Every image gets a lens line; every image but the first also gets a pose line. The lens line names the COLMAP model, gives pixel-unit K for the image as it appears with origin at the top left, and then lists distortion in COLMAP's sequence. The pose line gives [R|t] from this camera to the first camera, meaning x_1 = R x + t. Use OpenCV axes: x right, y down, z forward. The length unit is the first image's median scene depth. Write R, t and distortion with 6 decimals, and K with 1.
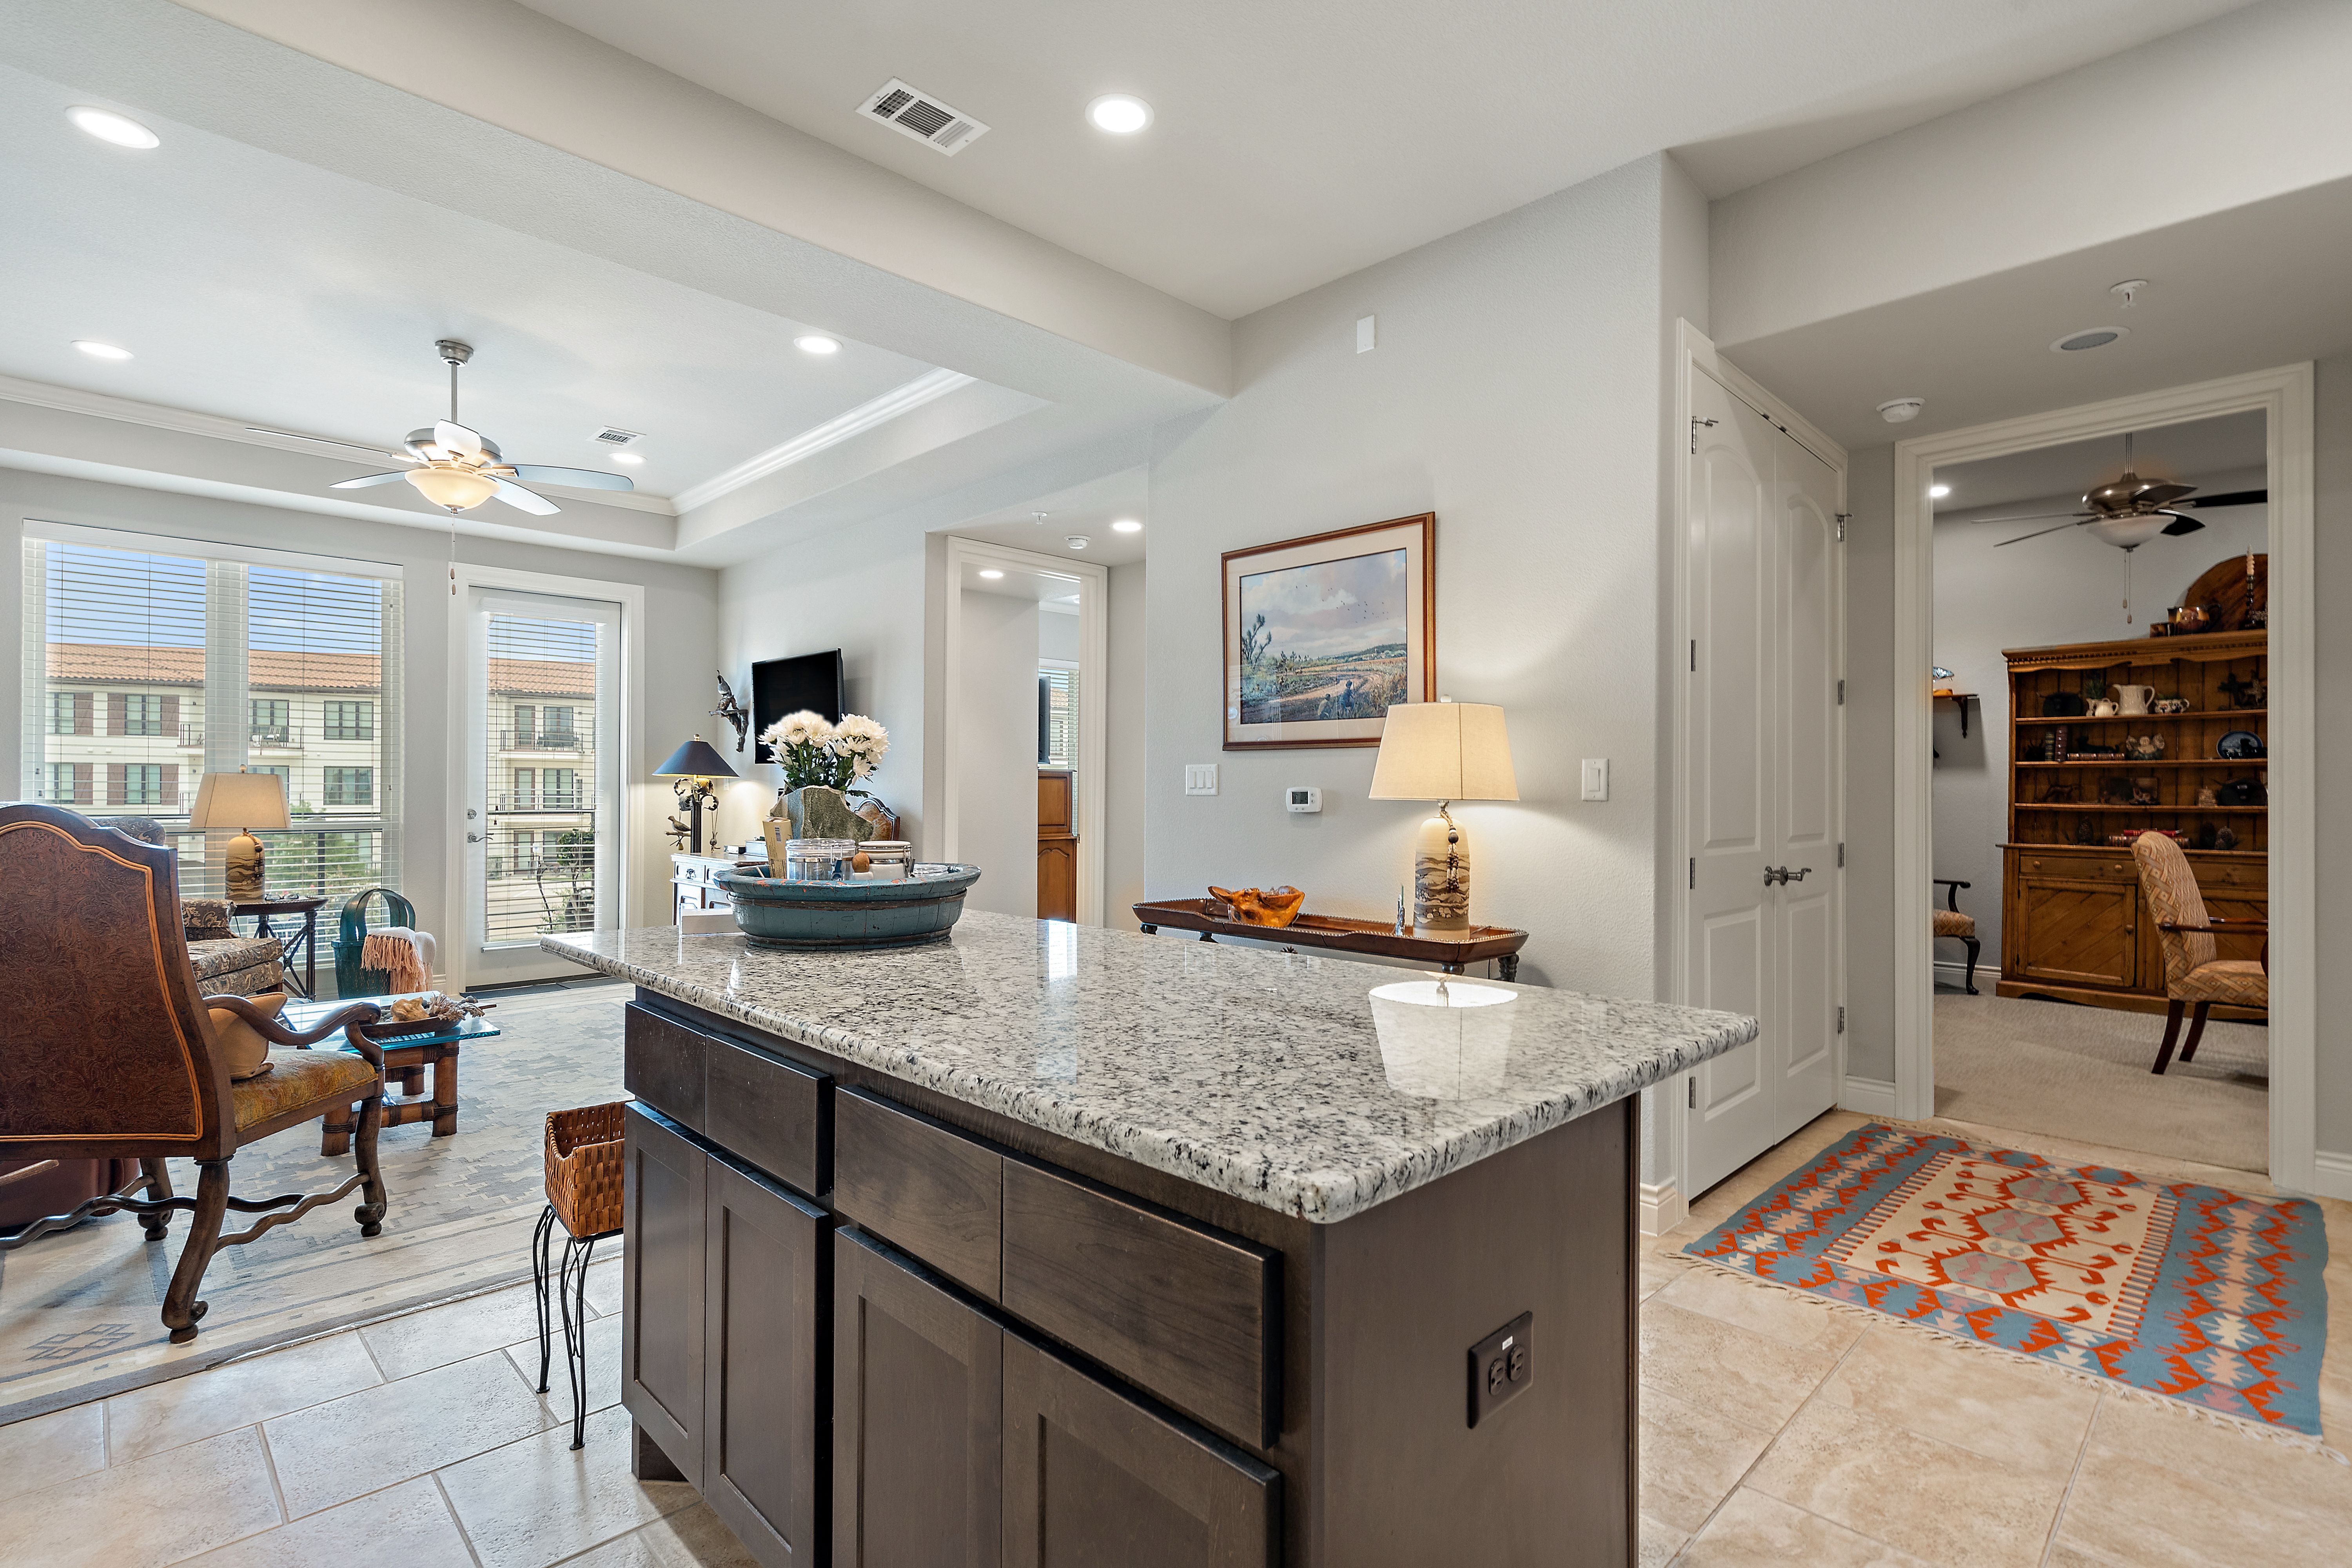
lens RADIAL K [[1107.2, 0, 1172.9], [0, 1107.2, 779.6], [0, 0, 1]] dist [0.001657, 0.000786]
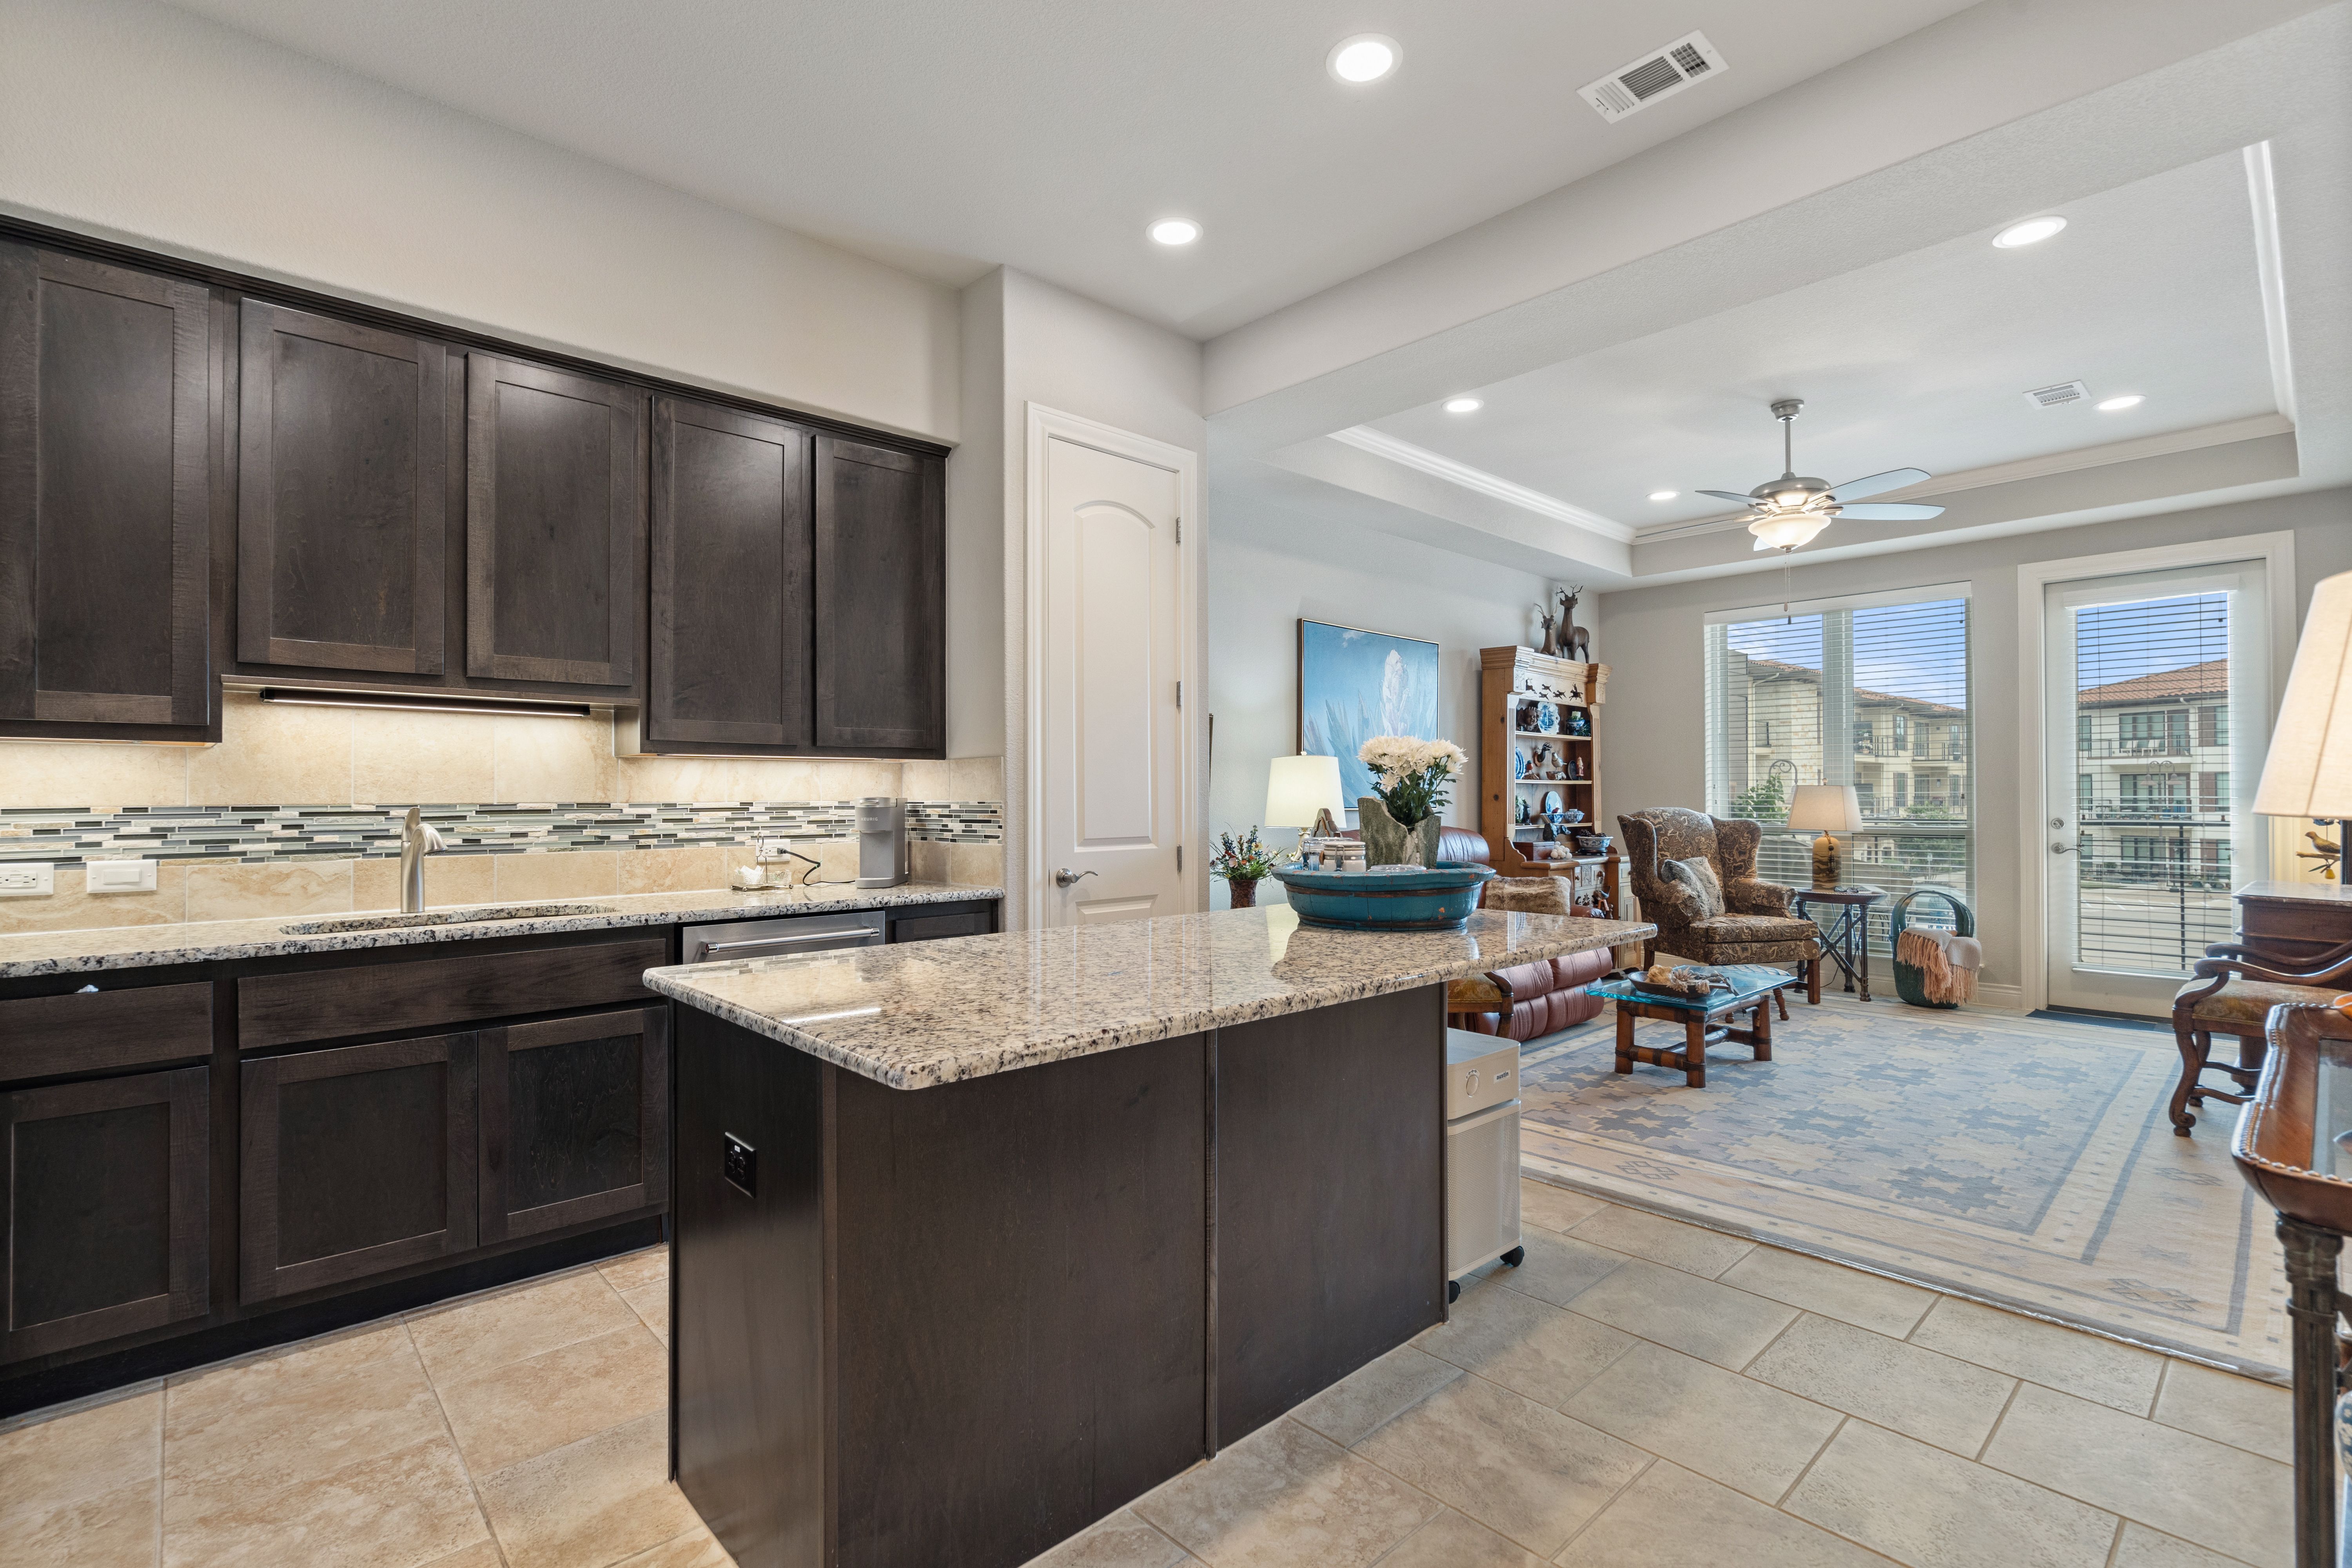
lens RADIAL K [[1070.5, 0, 1176.0], [0, 1070.5, 784.0], [0, 0, 1]] dist [-0.000241, -0.000240]
pose [[-0.029631, -0.016325, -0.999428, 0.301498], [0.012875, 0.999777, -0.016712, 0.002872], [0.999478, -0.013362, -0.029414, 0.278116]]
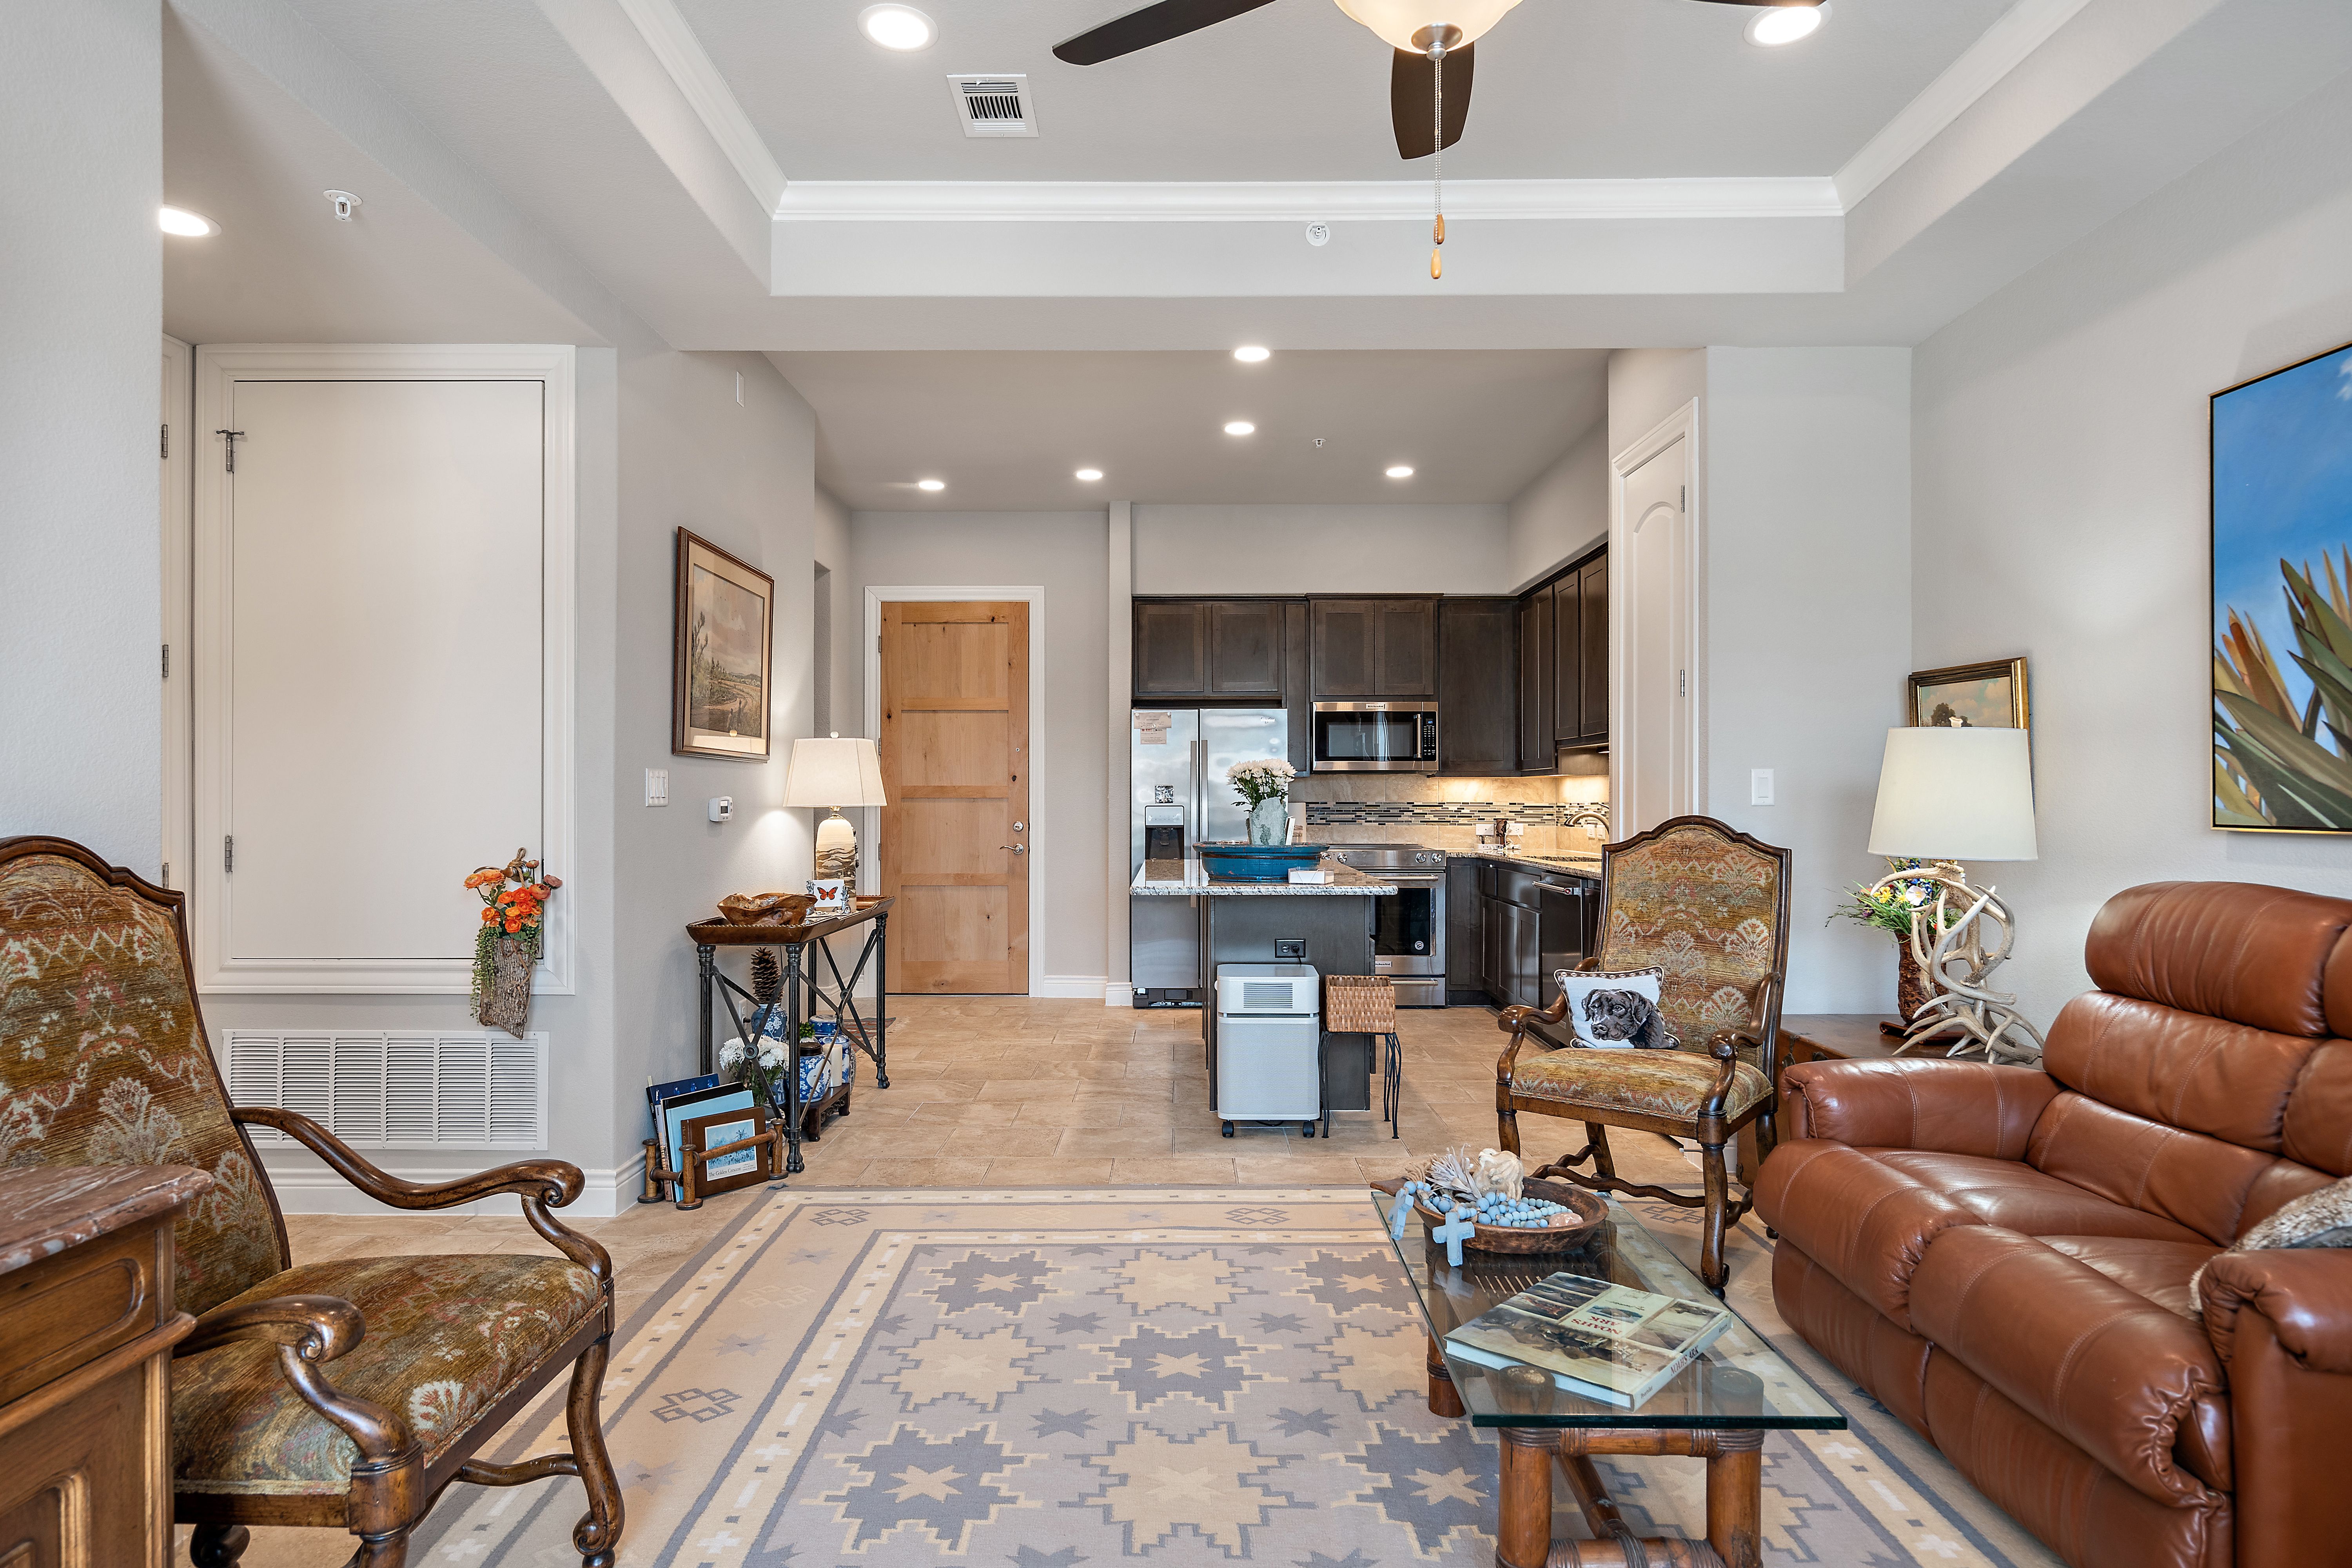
lens RADIAL K [[1302.4, 0, 1169.2], [0, 1302.4, 797.3], [0, 0, 1]] dist [0.002011, 0.000977]
pose [[-0.707901, -0.003875, 0.706301, -0.598795], [-0.010774, 0.999928, -0.005313, 0.005337], [-0.706230, -0.011371, -0.707891, 0.919094]]
